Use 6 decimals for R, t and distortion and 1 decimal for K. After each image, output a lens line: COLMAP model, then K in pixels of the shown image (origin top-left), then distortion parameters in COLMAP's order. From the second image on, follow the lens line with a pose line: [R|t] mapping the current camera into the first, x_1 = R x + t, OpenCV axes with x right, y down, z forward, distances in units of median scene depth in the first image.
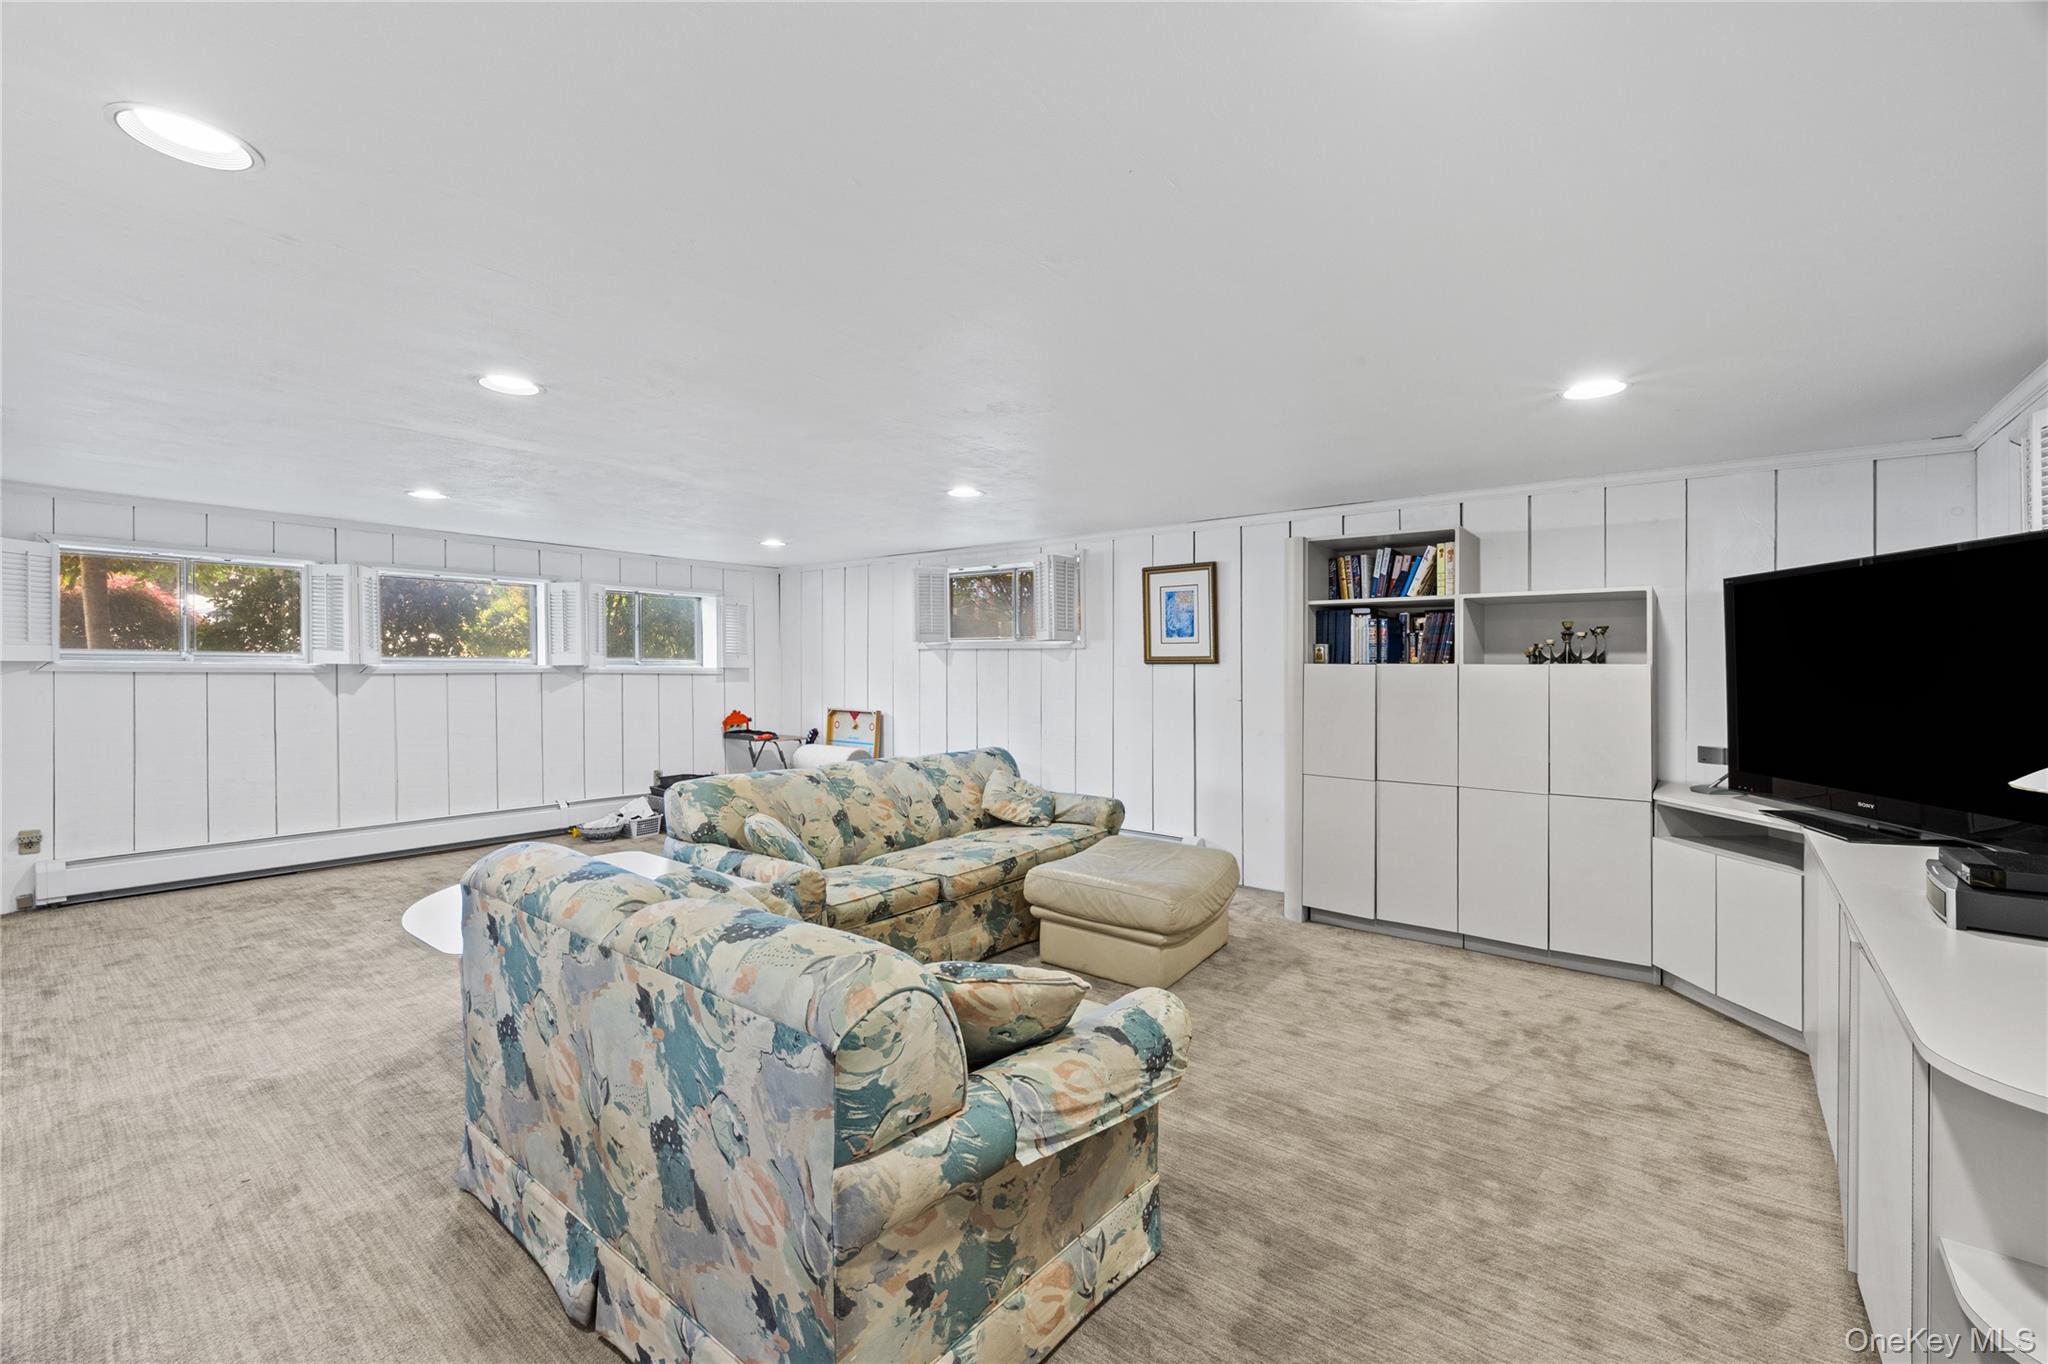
lens RADIAL K [[842.2, 0, 1014.8], [0, 842.2, 665.9], [0, 0, 1]] dist [-0.017173, -0.000140]
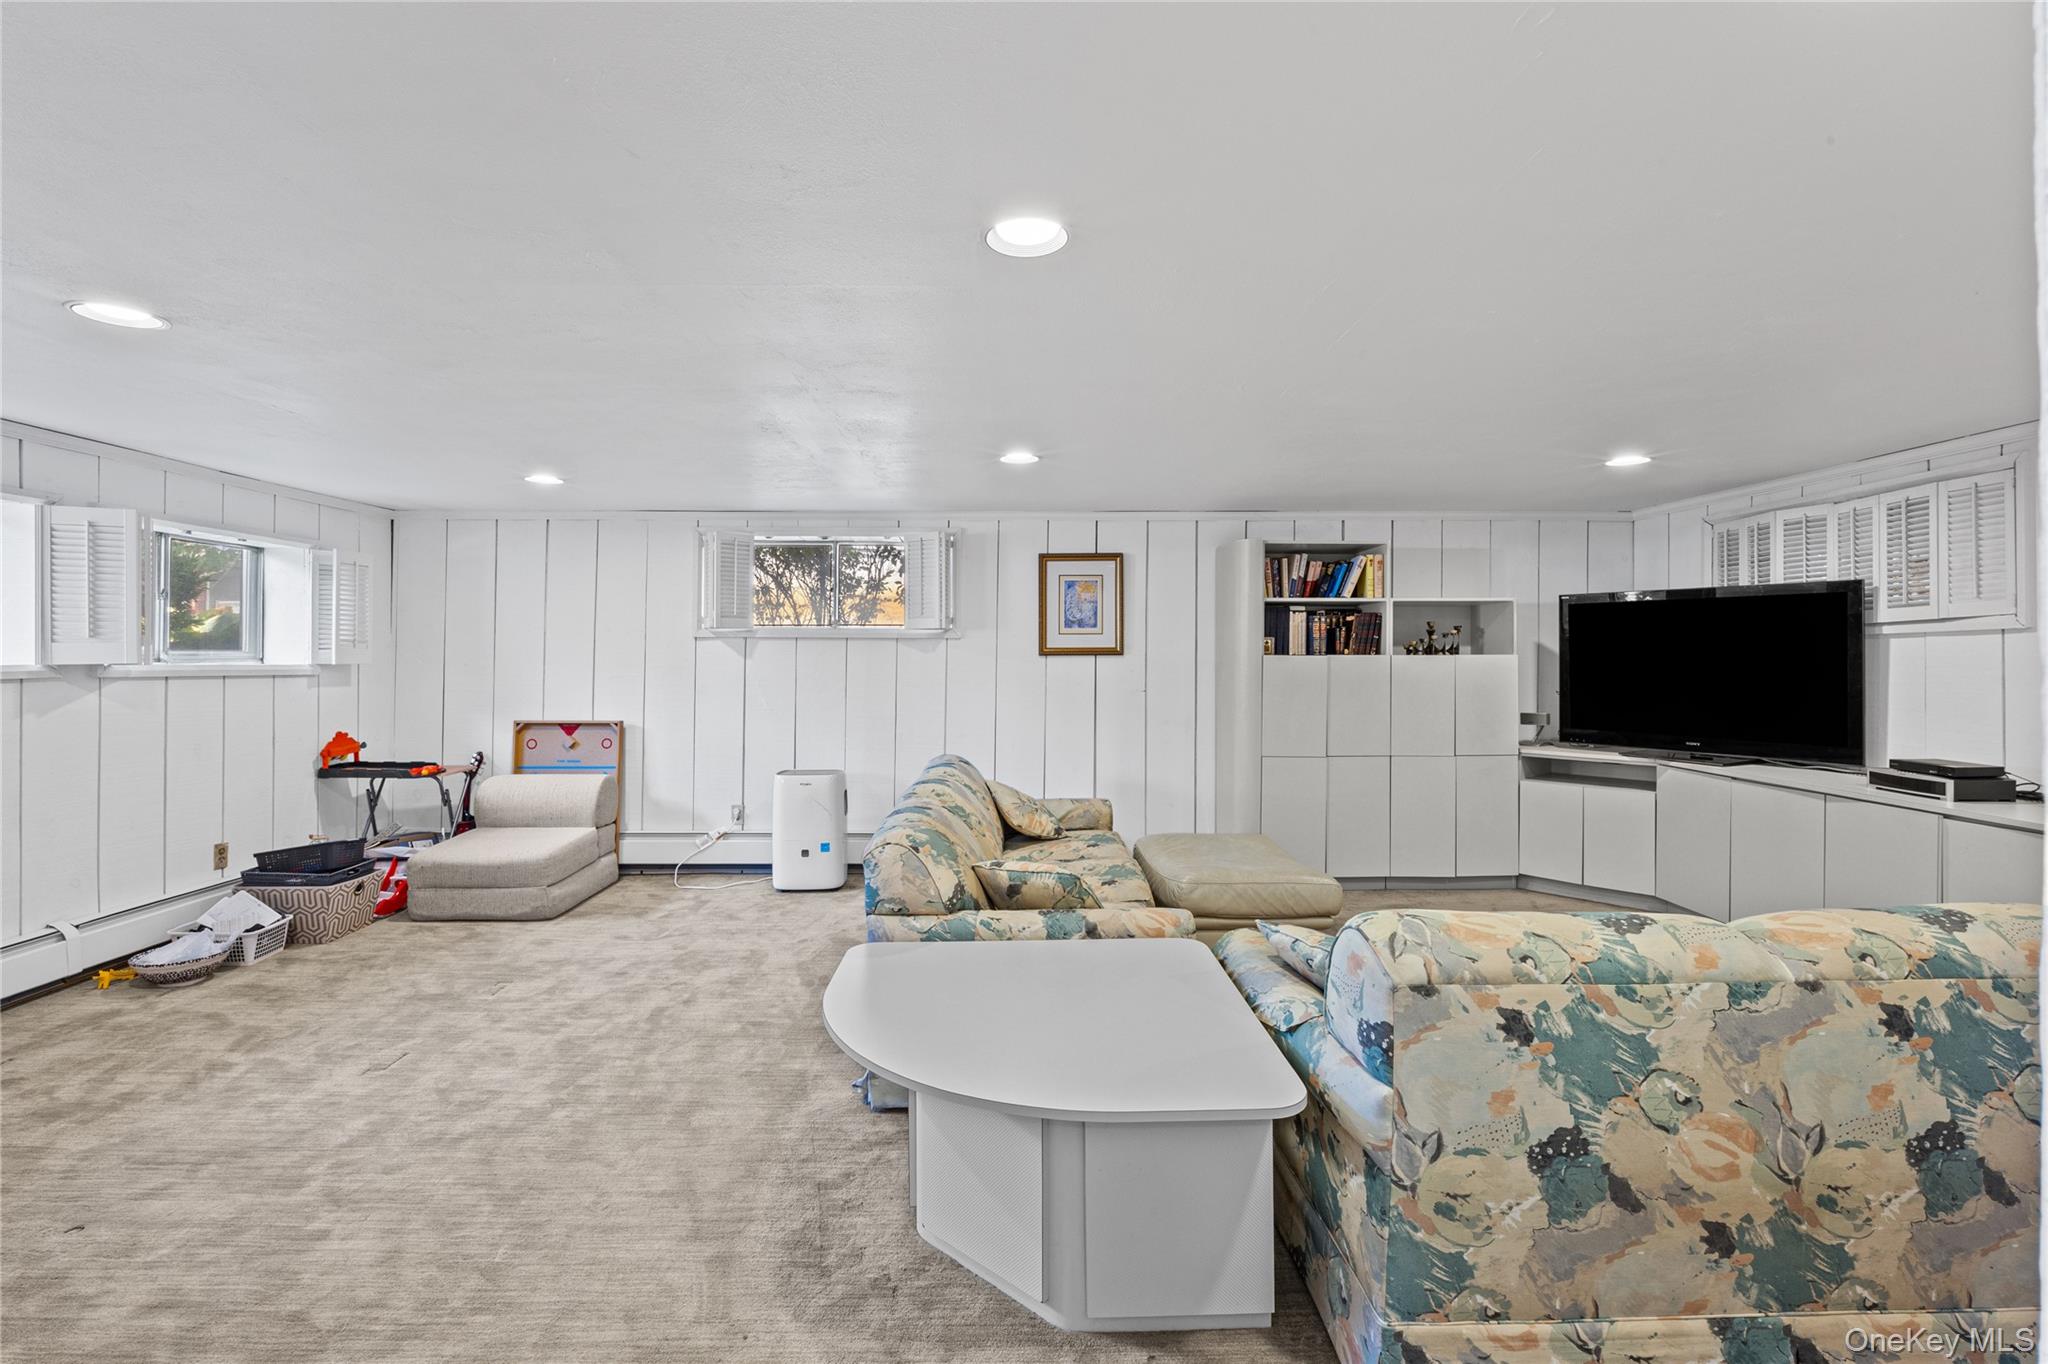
lens RADIAL K [[901.4, 0, 1036.3], [0, 901.4, 651.3], [0, 0, 1]] dist [-0.013881, 0.000091]
pose [[0.774753, -0.002852, 0.632258, -0.577229], [0.004358, 0.999990, -0.000830, -0.007545], [-0.632249, 0.003398, 0.774758, 0.259586]]
